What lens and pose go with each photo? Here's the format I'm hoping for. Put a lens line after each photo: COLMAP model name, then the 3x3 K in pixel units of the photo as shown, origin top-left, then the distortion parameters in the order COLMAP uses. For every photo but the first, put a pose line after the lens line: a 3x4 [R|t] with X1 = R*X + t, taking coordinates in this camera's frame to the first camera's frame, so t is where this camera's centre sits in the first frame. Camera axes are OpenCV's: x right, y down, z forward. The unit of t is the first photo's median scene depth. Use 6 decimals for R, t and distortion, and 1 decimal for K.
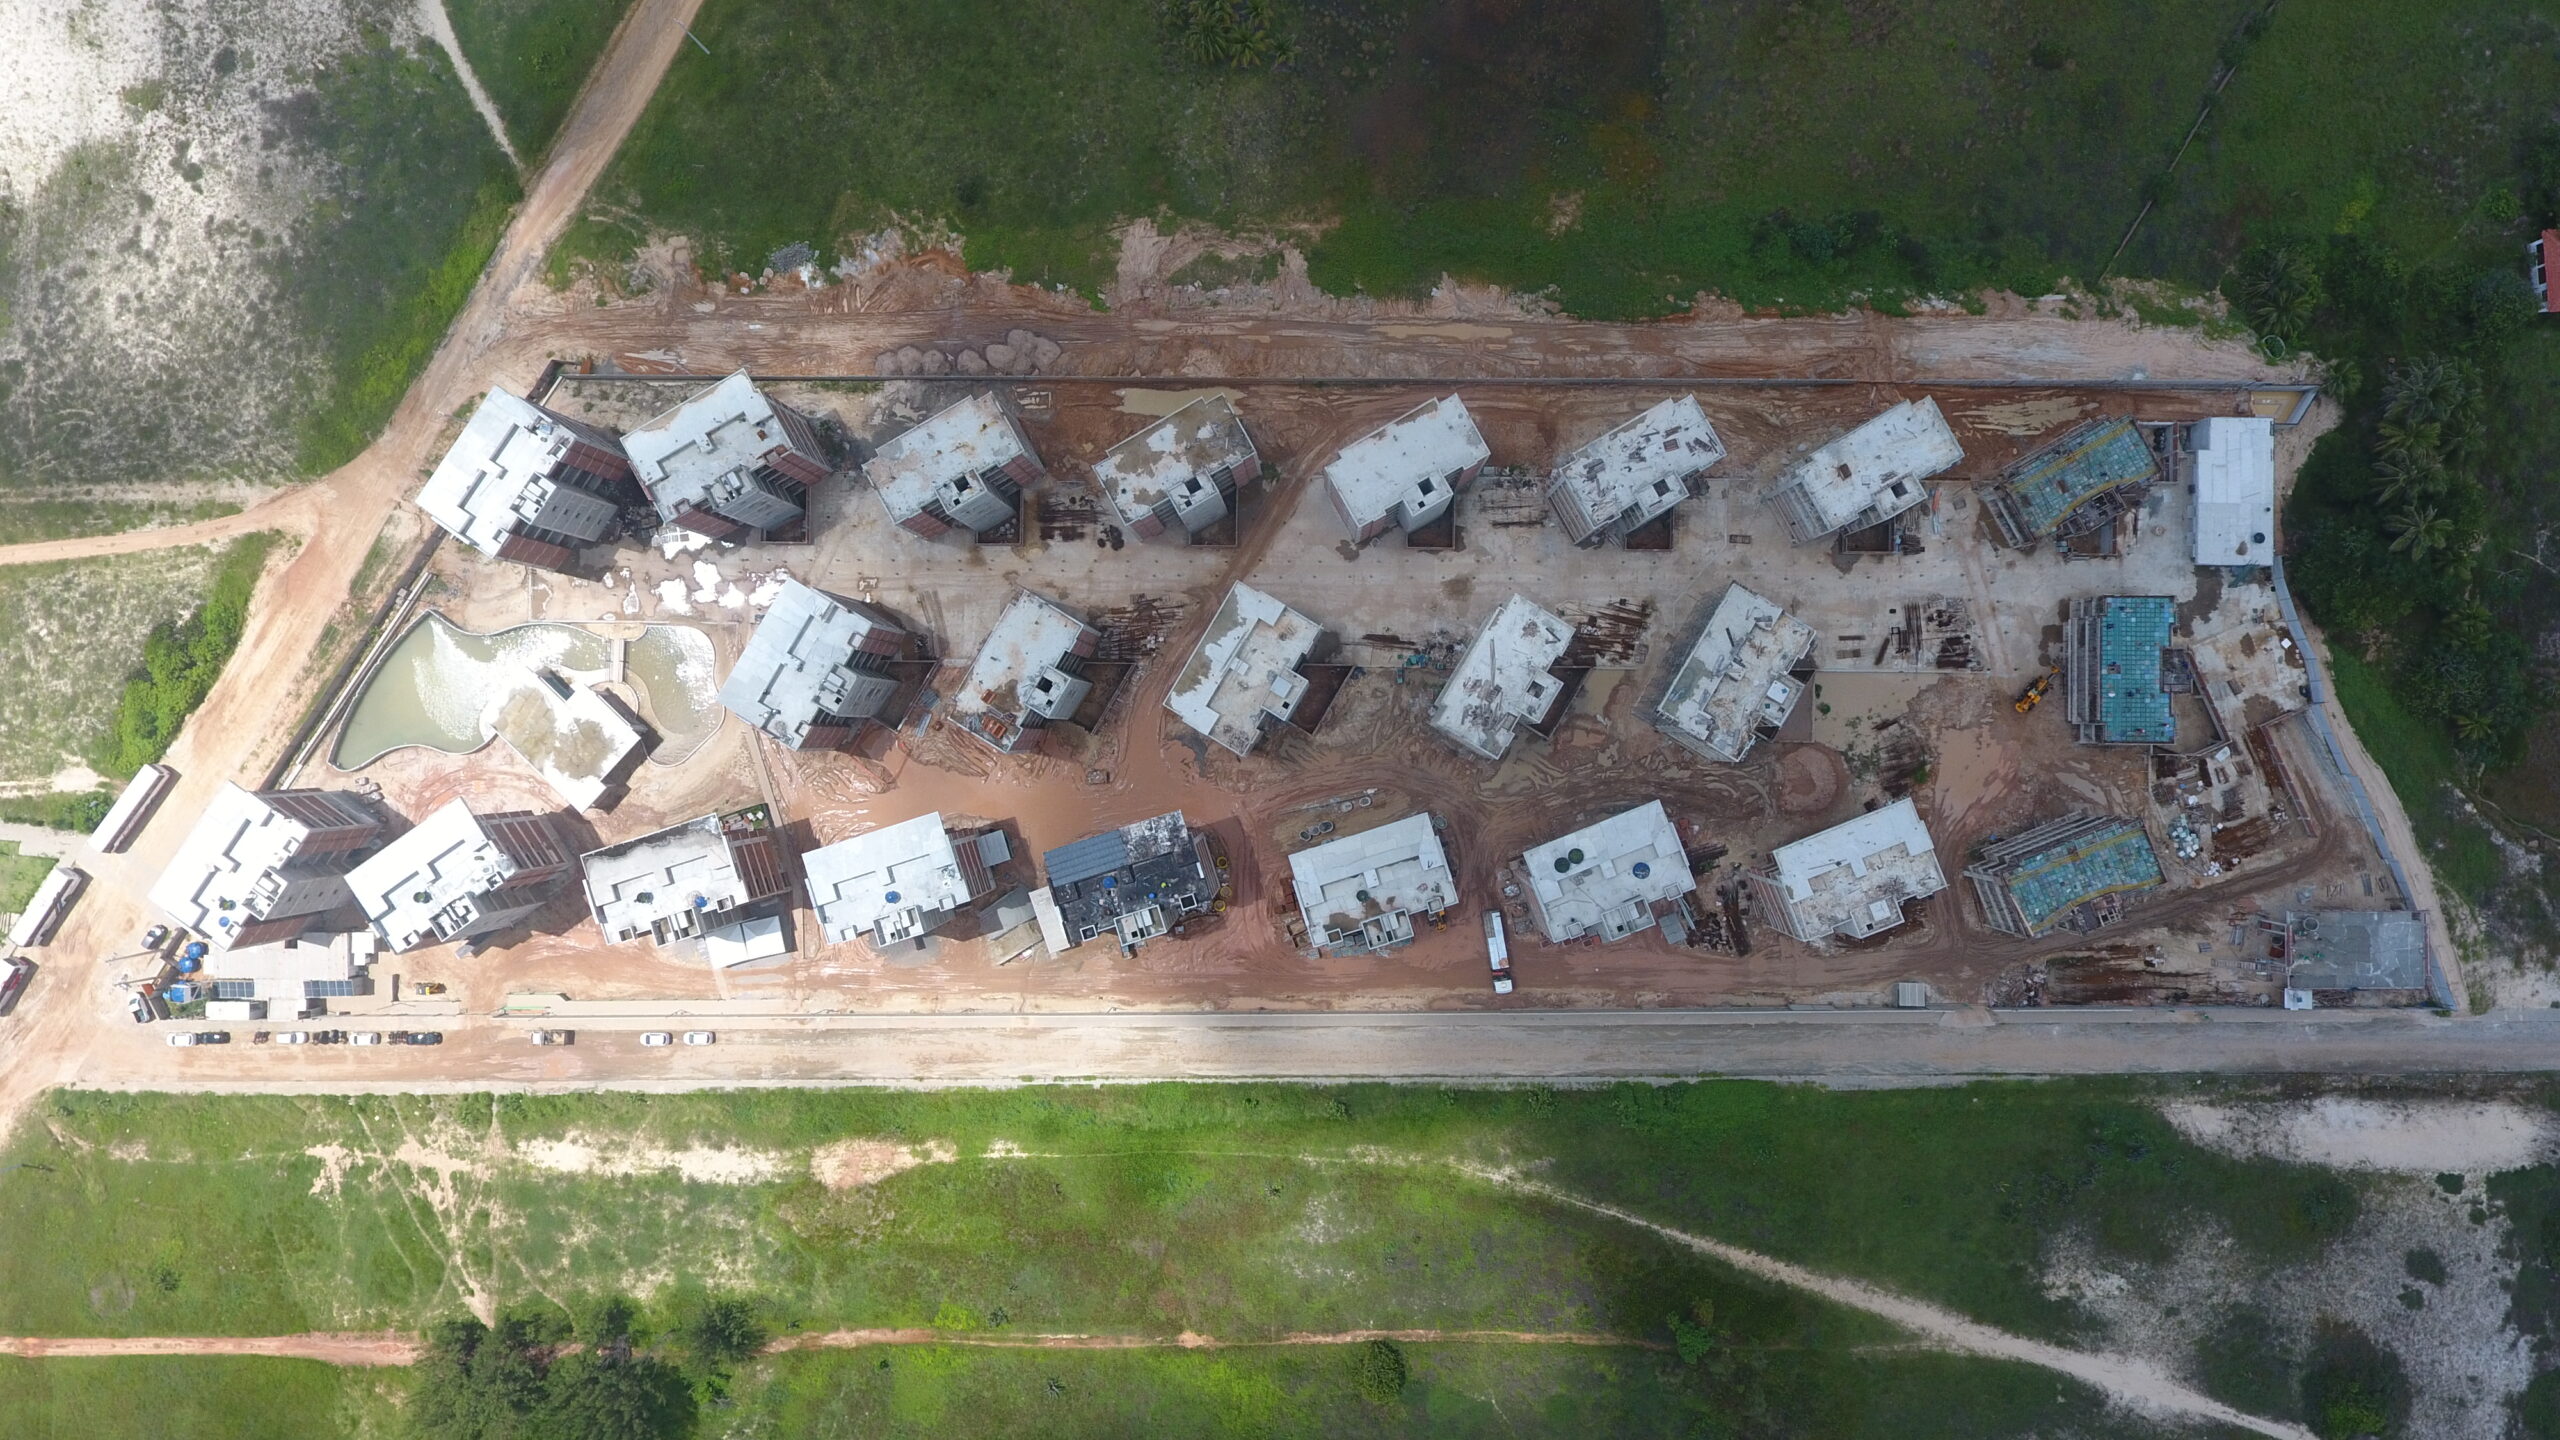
lens RADIAL K [[1502.9, 0, 1280.0], [0, 1502.9, 720.0], [0, 0, 1]] dist [-0.007441, 0.003275]
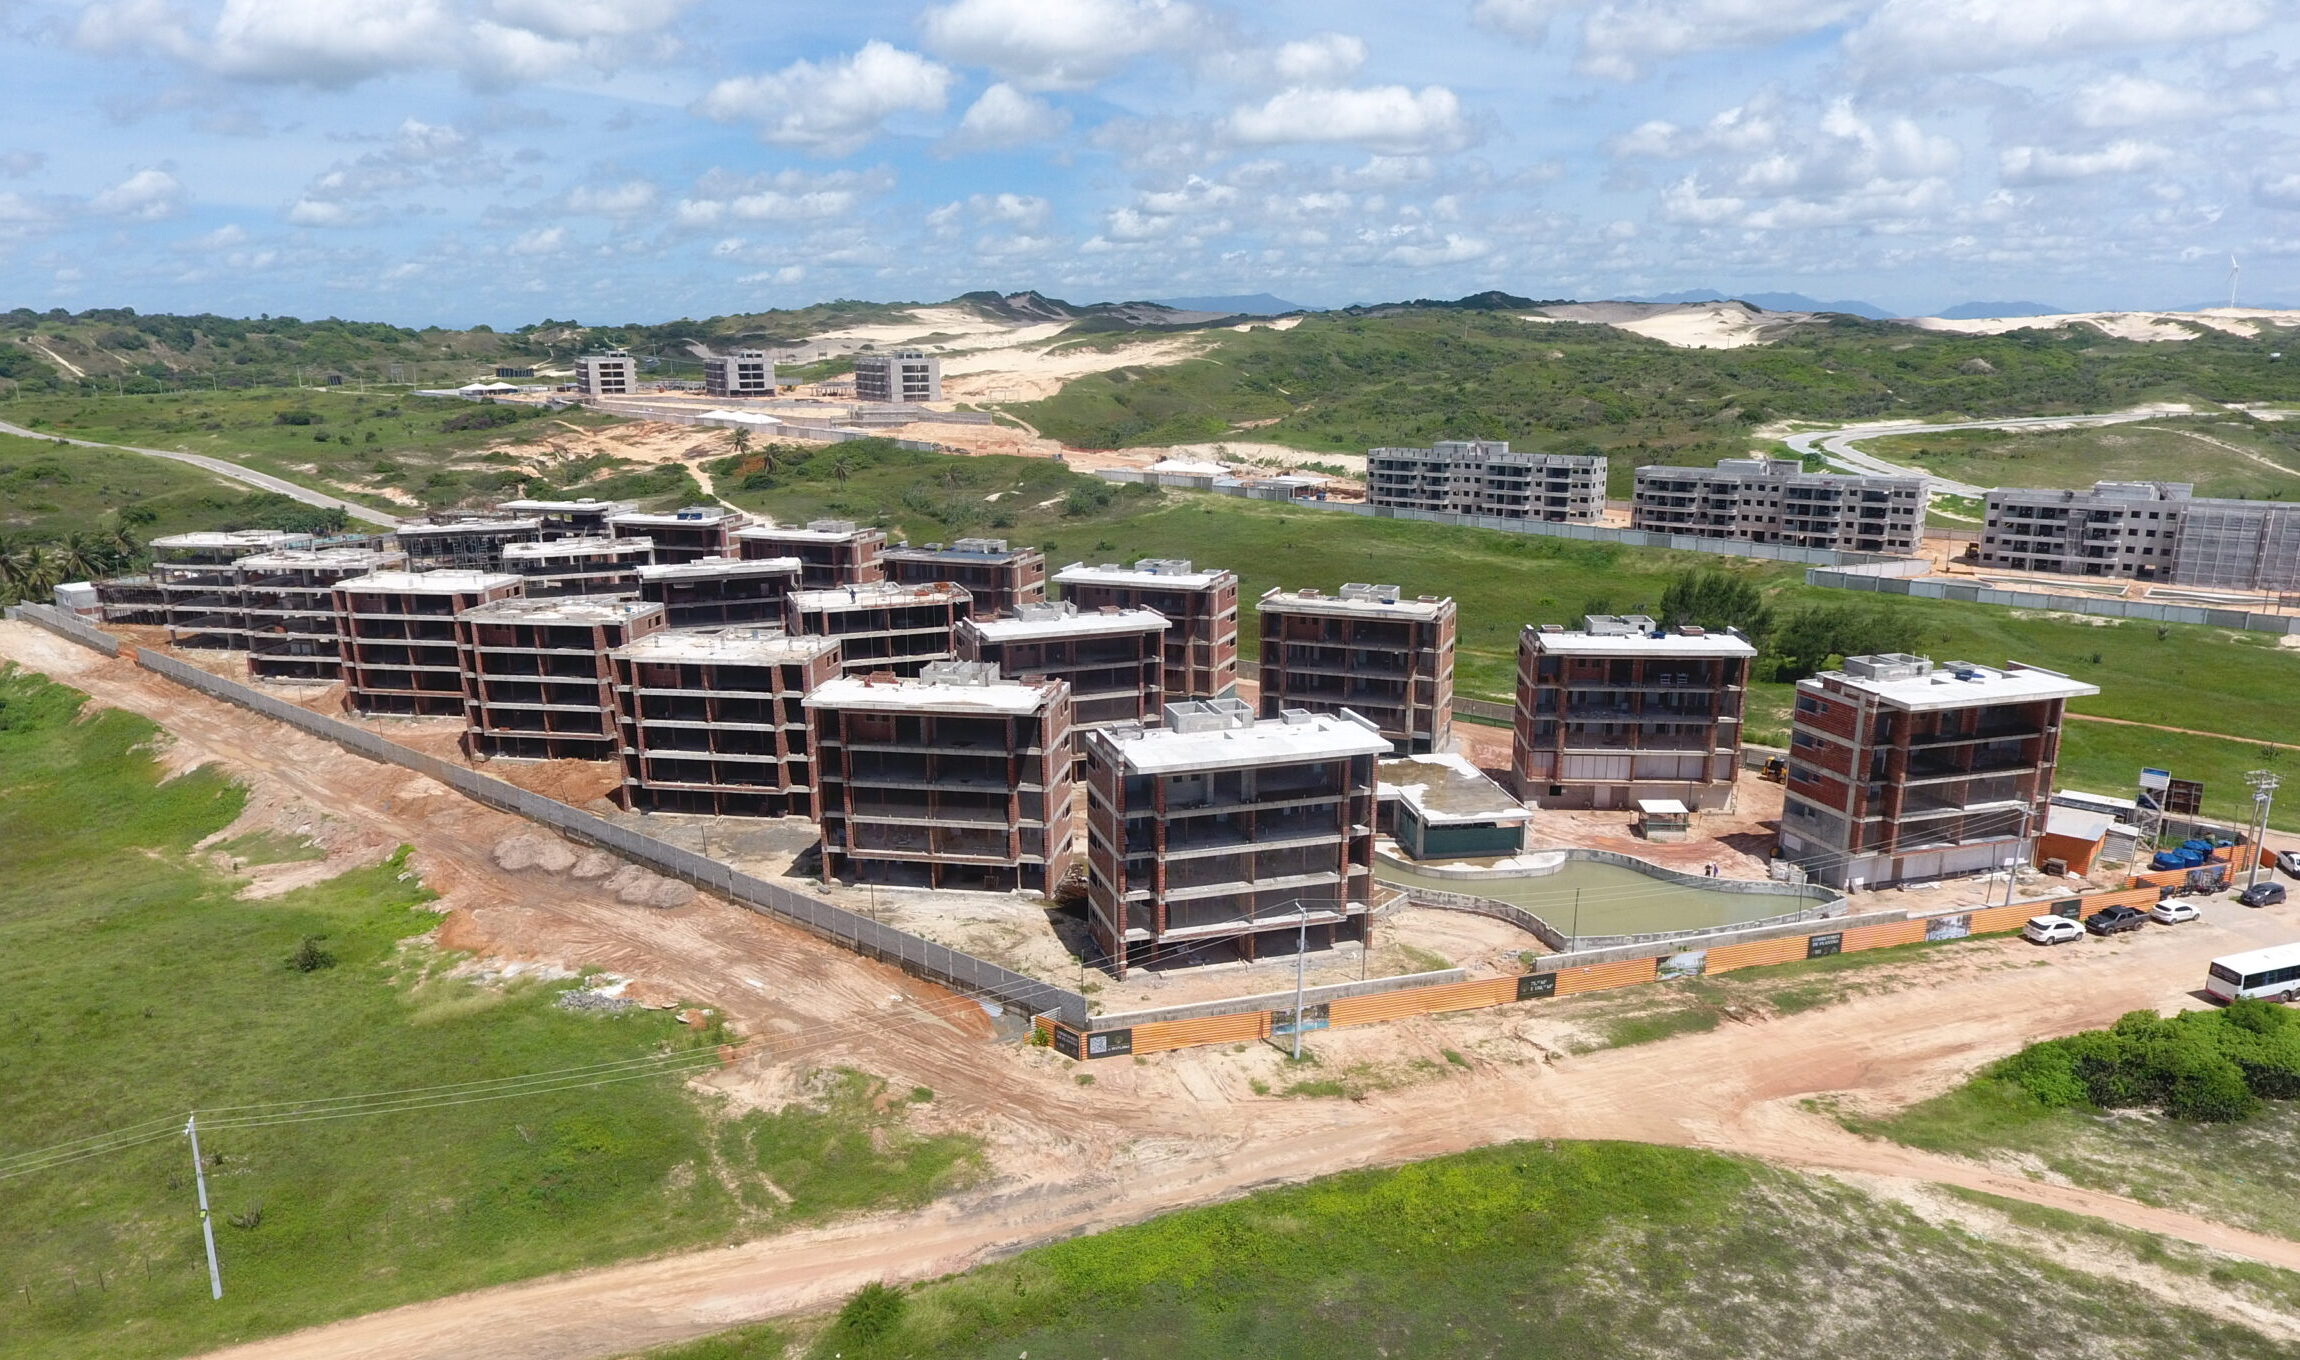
lens RADIAL K [[1497.1, 0, 1150.0], [0, 1497.1, 680.0], [0, 0, 1]] dist [-0.002154, -0.002296]
pose [[-0.769651, -0.113549, 0.628286, -0.780714], [0.638205, -0.164889, 0.752002, -0.558483], [0.018208, 0.979754, 0.199374, 0.802135]]
